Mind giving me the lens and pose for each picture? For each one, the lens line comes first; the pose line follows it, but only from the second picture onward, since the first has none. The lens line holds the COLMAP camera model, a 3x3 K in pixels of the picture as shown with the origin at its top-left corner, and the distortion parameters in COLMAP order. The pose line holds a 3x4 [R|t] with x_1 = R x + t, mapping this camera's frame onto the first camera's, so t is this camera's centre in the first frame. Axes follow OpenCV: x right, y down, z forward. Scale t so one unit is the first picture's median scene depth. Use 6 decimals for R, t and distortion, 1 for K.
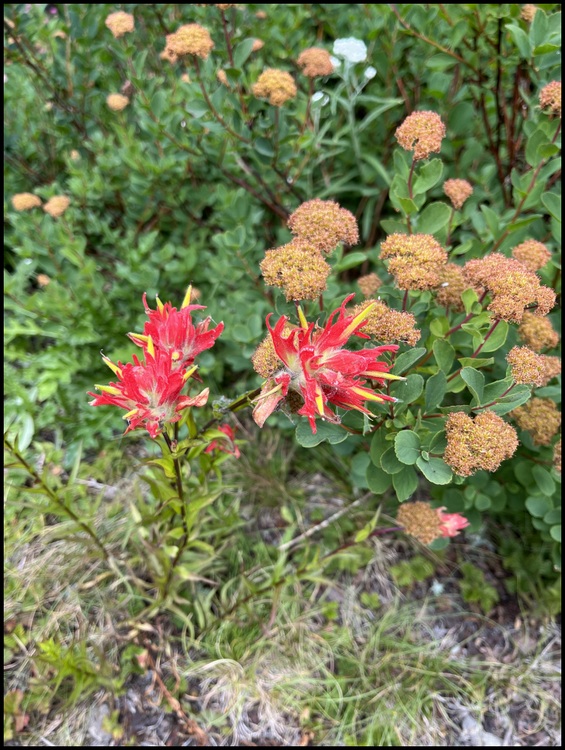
lens RADIAL K [[564.7, 0, 282.5], [0, 564.7, 375.0], [0, 0, 1]] dist [0.002388, 0.000476]
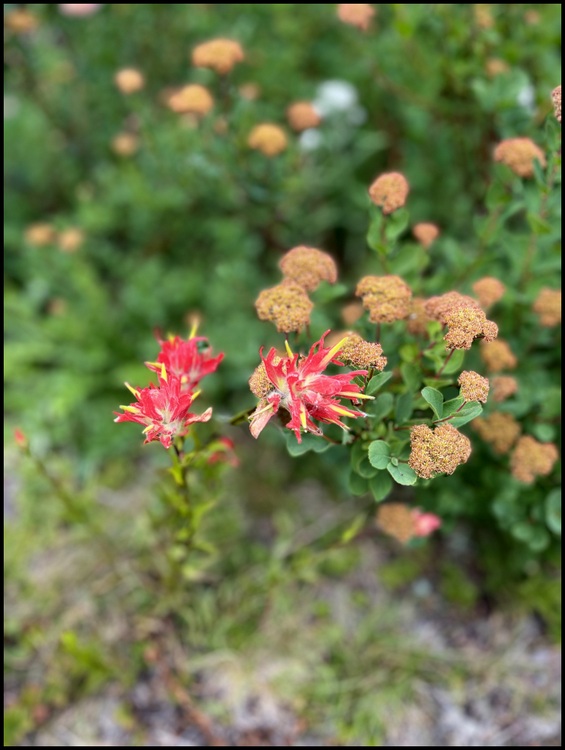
lens RADIAL K [[564.7, 0, 282.5], [0, 564.7, 375.0], [0, 0, 1]] dist [0.002388, 0.000476]
pose [[0.999954, -0.008792, 0.003856, 0.012670], [0.008892, 0.999604, -0.026703, -0.009882], [-0.003619, 0.026736, 0.999636, -0.185255]]
